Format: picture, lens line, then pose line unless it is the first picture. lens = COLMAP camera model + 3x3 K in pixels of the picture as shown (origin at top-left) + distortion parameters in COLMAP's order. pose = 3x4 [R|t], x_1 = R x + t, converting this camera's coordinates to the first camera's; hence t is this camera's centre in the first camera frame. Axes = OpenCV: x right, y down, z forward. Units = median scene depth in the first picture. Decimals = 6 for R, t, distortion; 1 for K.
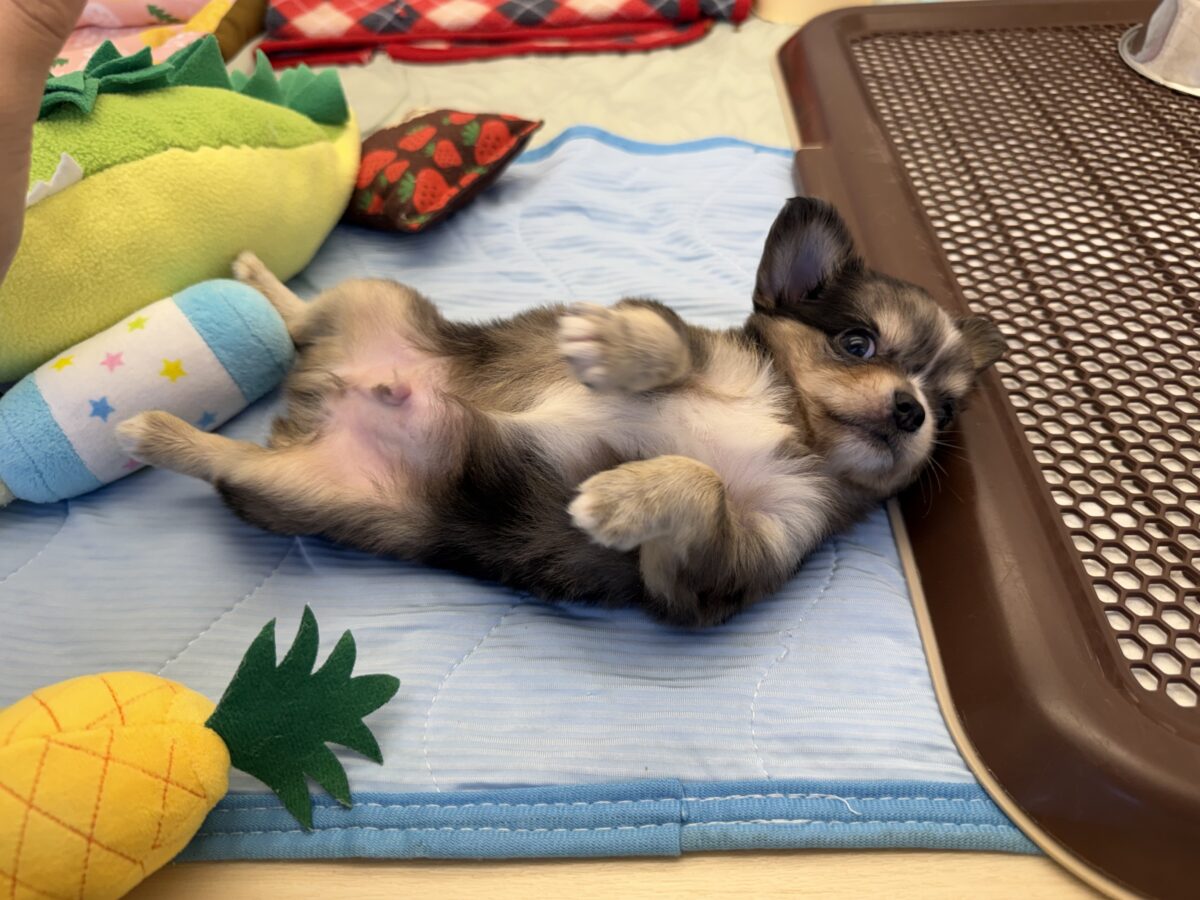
lens RADIAL K [[861.9, 0, 604.8], [0, 861.9, 446.2], [0, 0, 1]] dist [-0.030097, 0.008210]
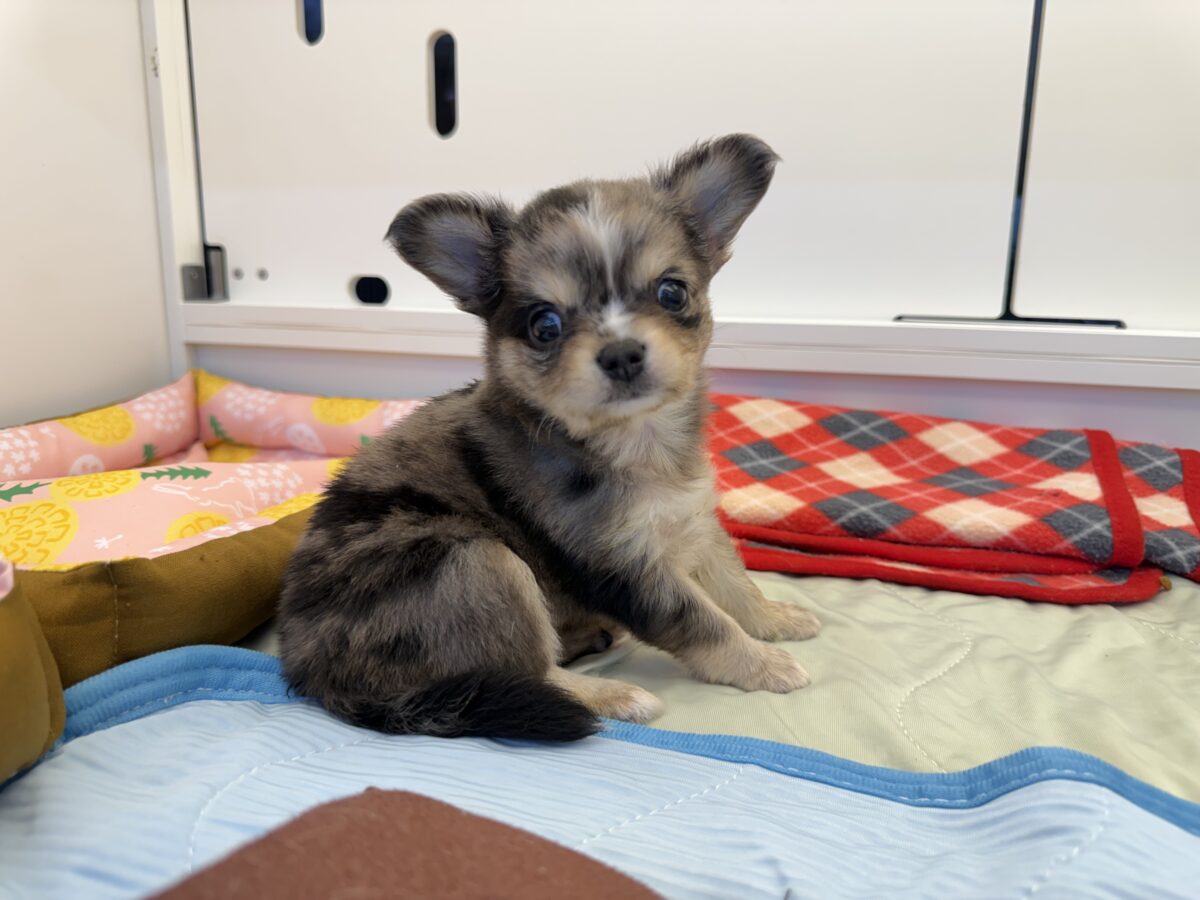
lens RADIAL K [[862.6, 0, 600.0], [0, 862.6, 450.0], [0, 0, 1]] dist [-0.022850, 0.002772]
pose [[0.966513, 0.133541, -0.219131, -0.295489], [-0.227767, 0.839787, -0.492828, -0.337600], [0.118210, 0.526236, 0.842082, 0.749212]]
